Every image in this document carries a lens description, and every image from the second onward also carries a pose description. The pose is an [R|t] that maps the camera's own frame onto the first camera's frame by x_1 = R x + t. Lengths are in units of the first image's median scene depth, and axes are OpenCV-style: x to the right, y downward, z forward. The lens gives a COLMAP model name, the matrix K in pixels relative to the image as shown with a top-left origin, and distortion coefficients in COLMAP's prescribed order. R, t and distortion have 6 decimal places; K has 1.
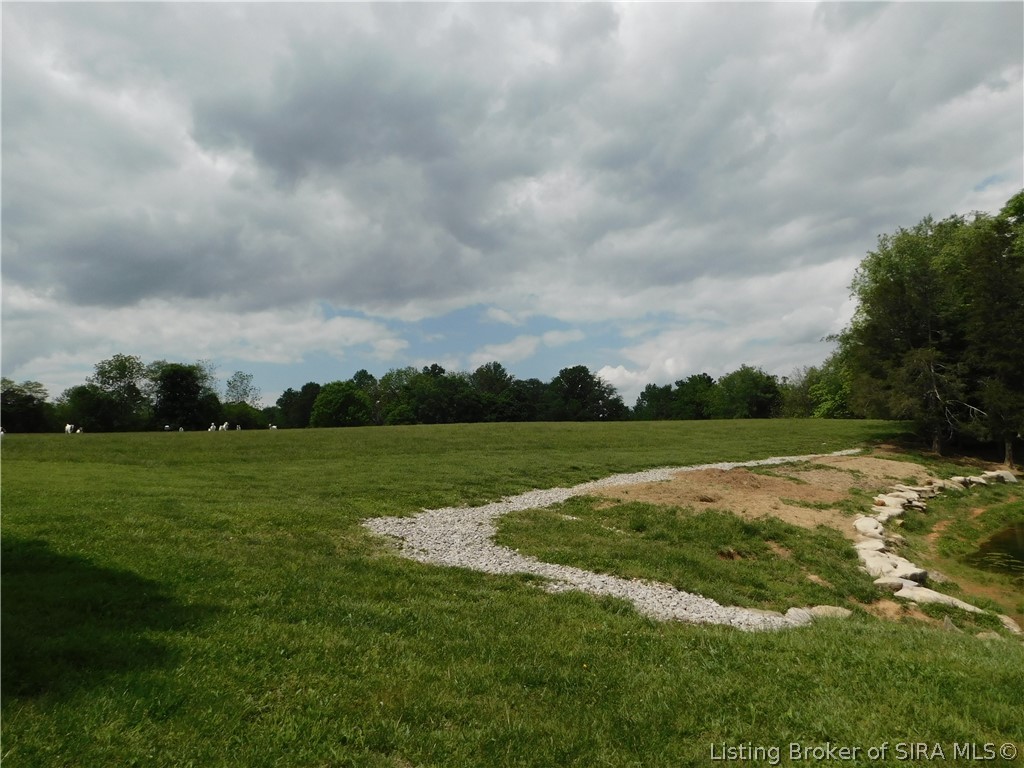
lens RADIAL K [[676.8, 0, 514.8], [0, 676.8, 381.2], [0, 0, 1]] dist [-0.060838, 0.047199]
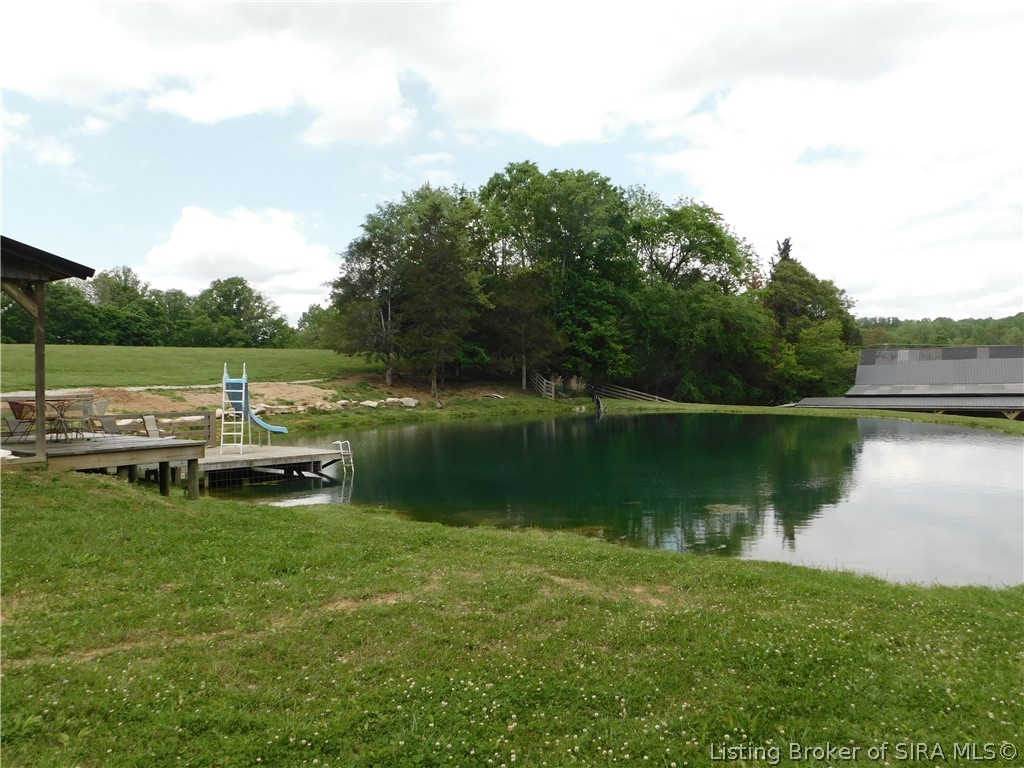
lens RADIAL K [[825.0, 0, 506.9], [0, 825.0, 384.1], [0, 0, 1]] dist [-0.022821, 0.038947]
pose [[0.937170, 0.021795, 0.348193, 0.088490], [-0.059134, 0.993529, 0.096973, -0.015689], [-0.343826, -0.111470, 0.932394, -0.147461]]
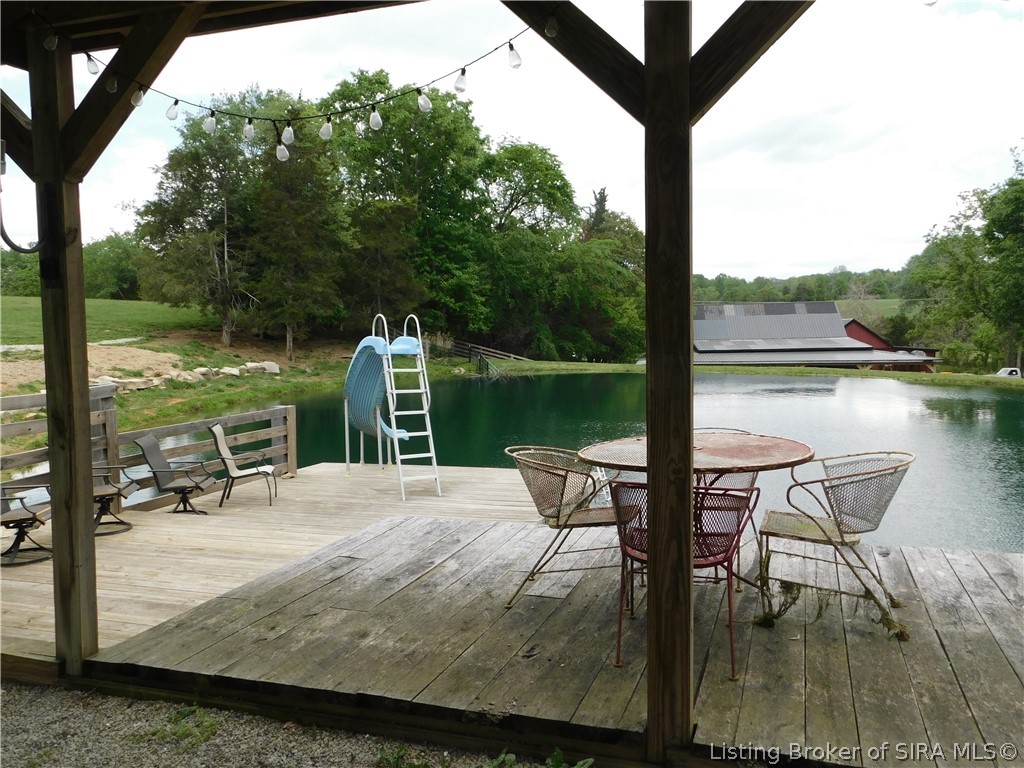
lens RADIAL K [[825.0, 0, 511.1], [0, 825.0, 380.8], [0, 0, 1]] dist [-0.022821, 0.038947]
pose [[0.751369, -0.017166, 0.659659, 0.047331], [-0.084513, 0.988926, 0.121998, -0.004918], [-0.654448, -0.147415, 0.741597, -0.041069]]
